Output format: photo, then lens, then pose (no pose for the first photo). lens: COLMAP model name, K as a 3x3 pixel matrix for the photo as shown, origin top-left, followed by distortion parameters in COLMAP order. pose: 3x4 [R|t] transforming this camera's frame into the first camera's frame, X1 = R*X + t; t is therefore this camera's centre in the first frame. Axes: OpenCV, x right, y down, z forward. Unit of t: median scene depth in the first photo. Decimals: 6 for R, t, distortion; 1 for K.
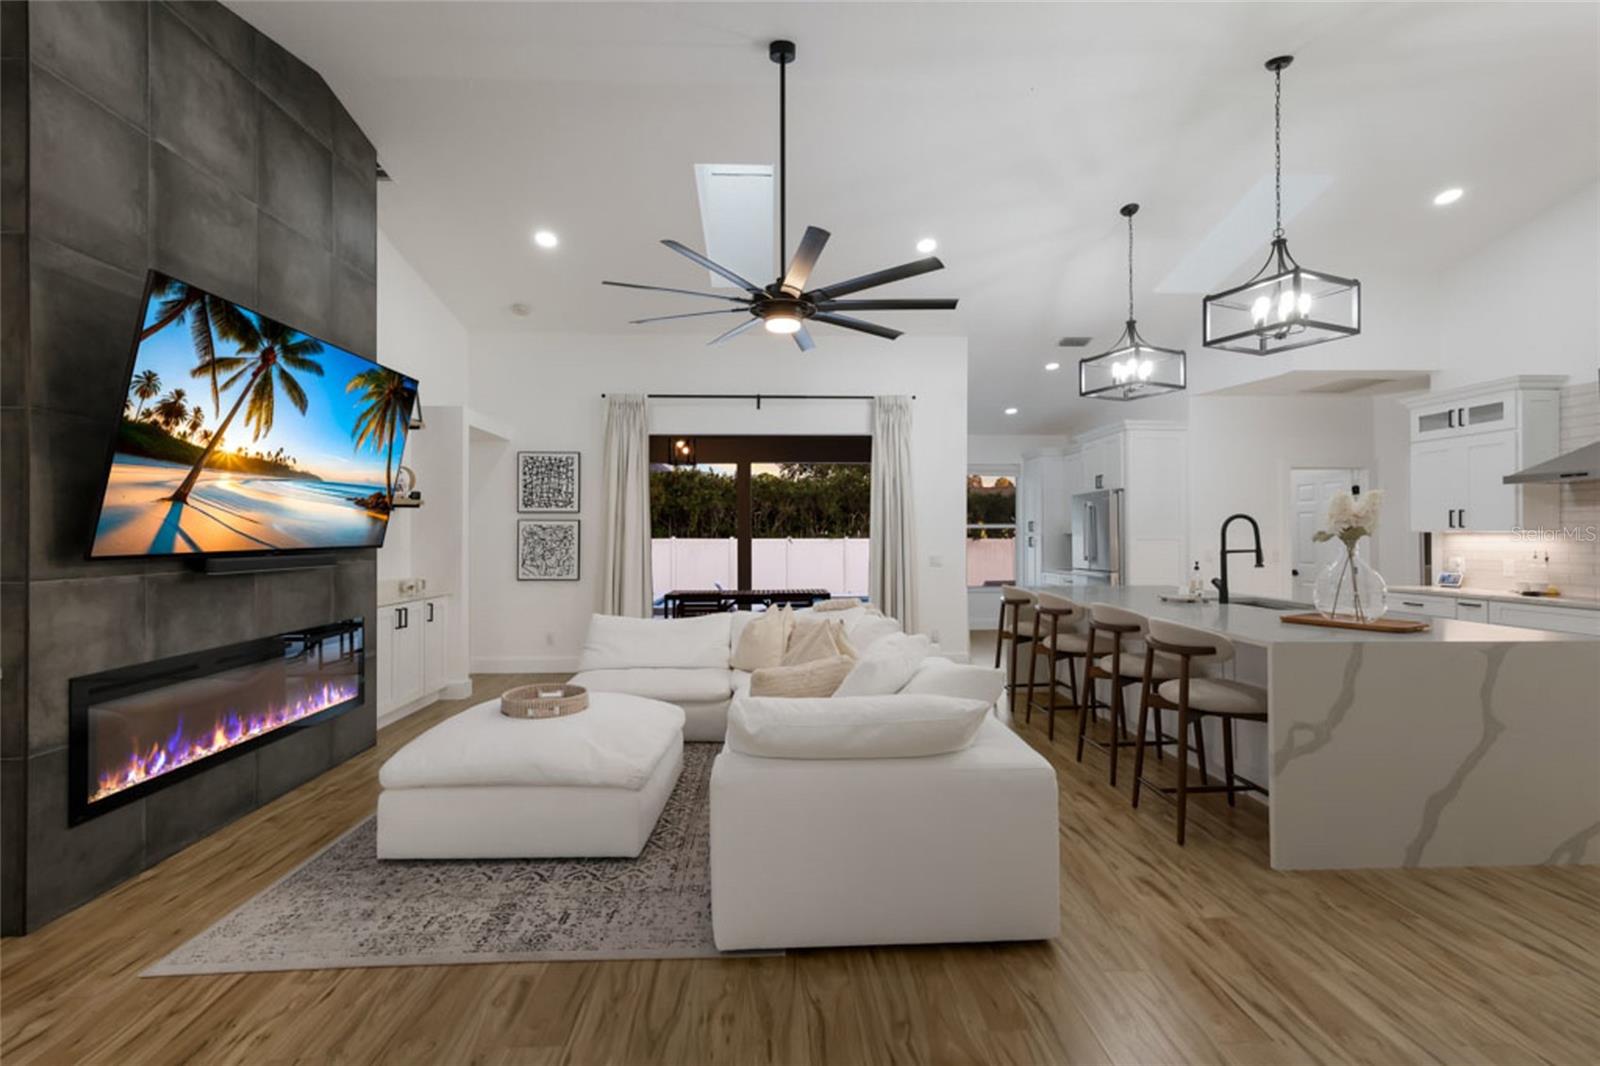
lens RADIAL K [[697.1, 0, 797.7], [0, 697.1, 530.8], [0, 0, 1]] dist [0.001778, 0.000123]
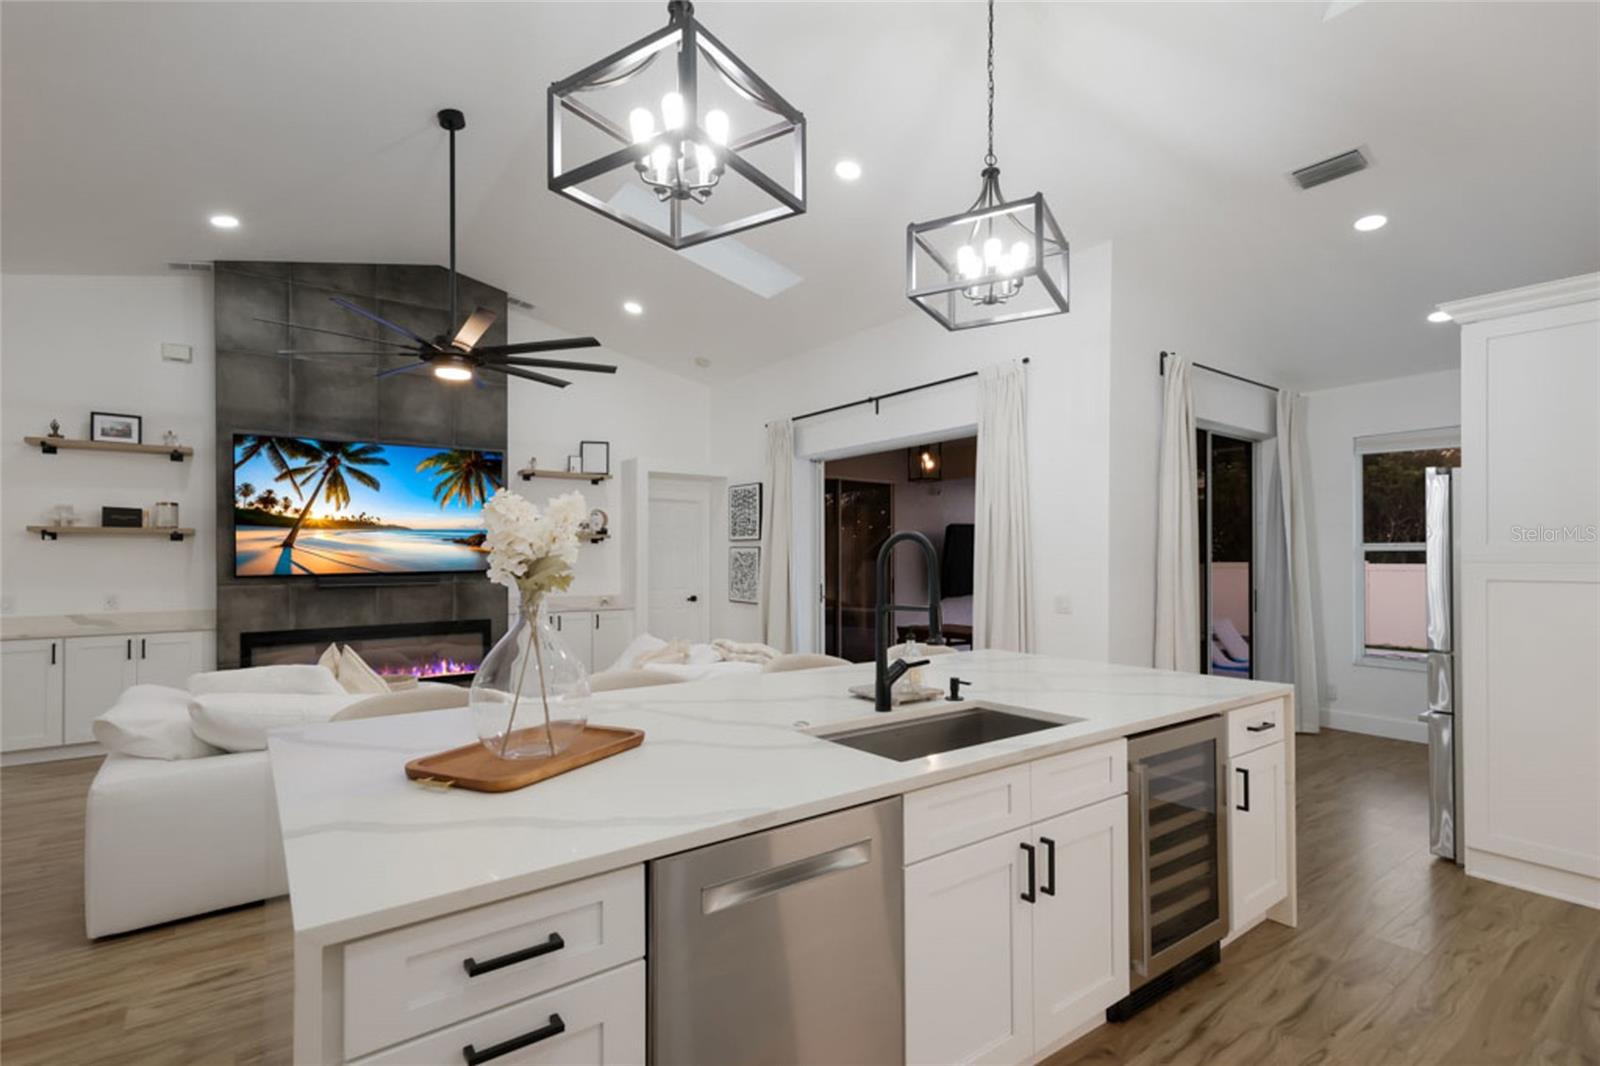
lens RADIAL K [[752.1, 0, 802.7], [0, 752.1, 553.6], [0, 0, 1]] dist [0.008989, -0.000822]
pose [[0.558831, -0.002495, -0.829278, 1.413558], [0.007327, 0.999971, 0.001928, -0.015696], [0.829249, -0.007153, 0.558833, 0.893183]]
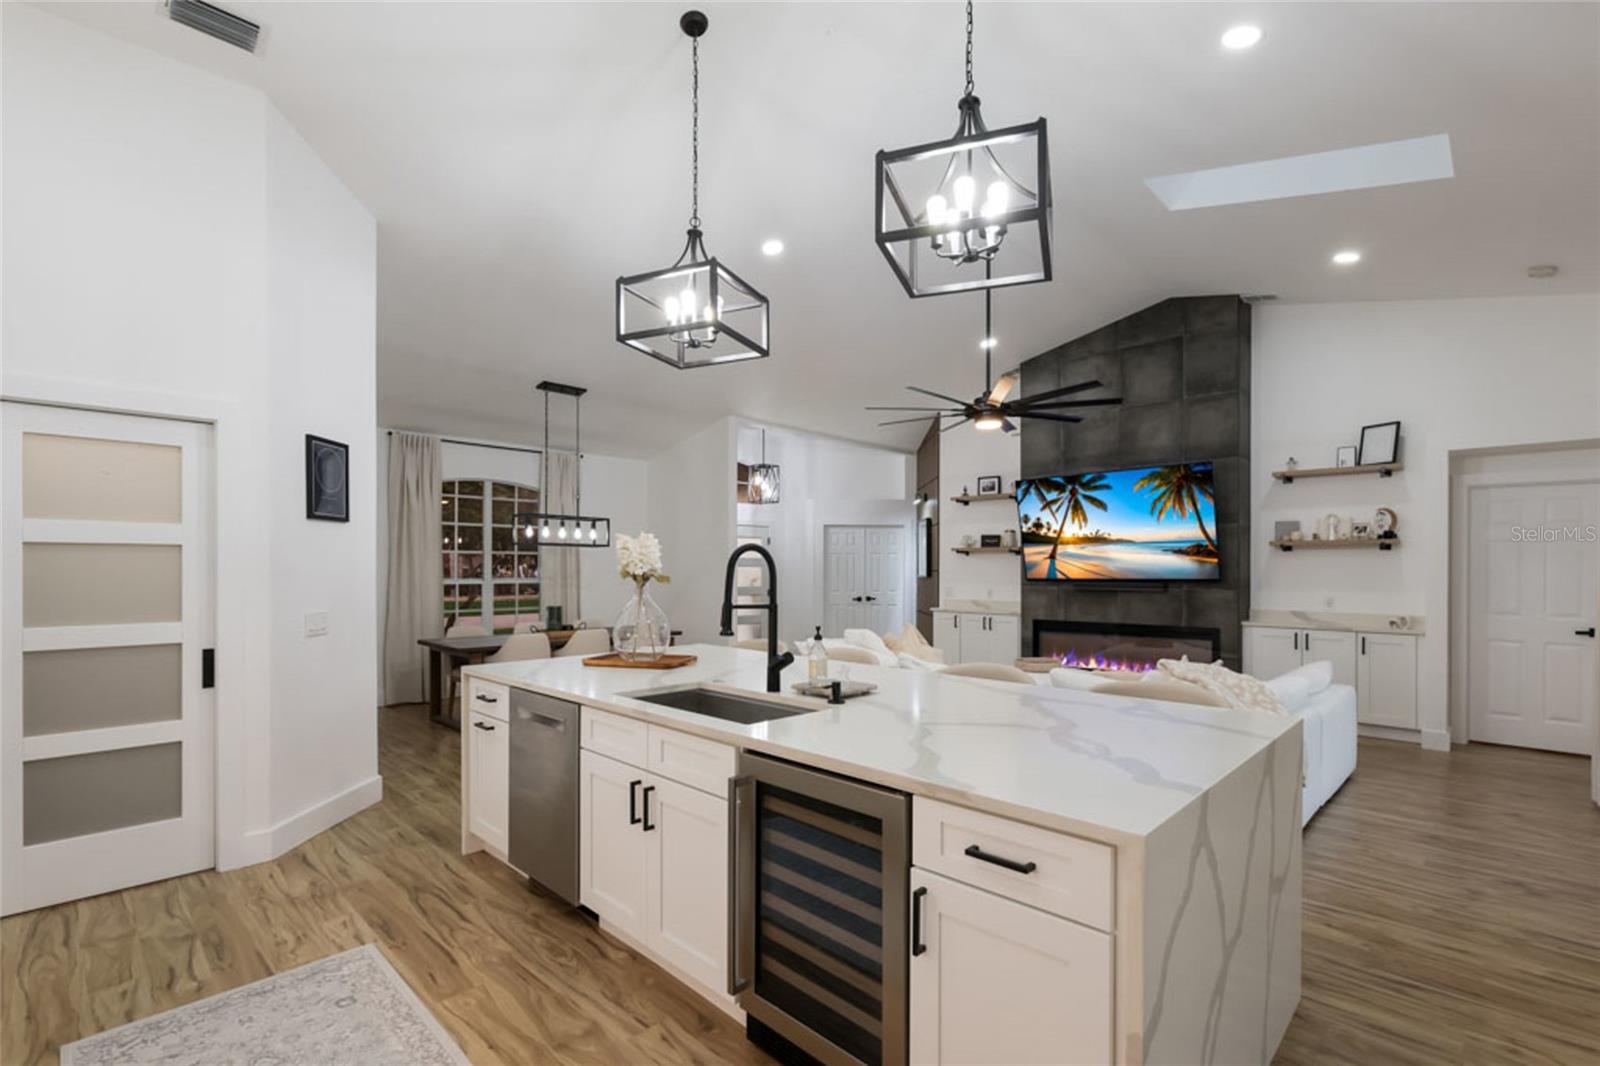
lens RADIAL K [[716.2, 0, 804.3], [0, 716.2, 567.4], [0, 0, 1]] dist [-0.001600, 0.000139]
pose [[-0.730968, 0.000112, -0.682412, 1.395618], [0.003573, 0.999987, -0.003663, -0.002742], [0.682402, -0.005115, -0.730959, 2.029868]]
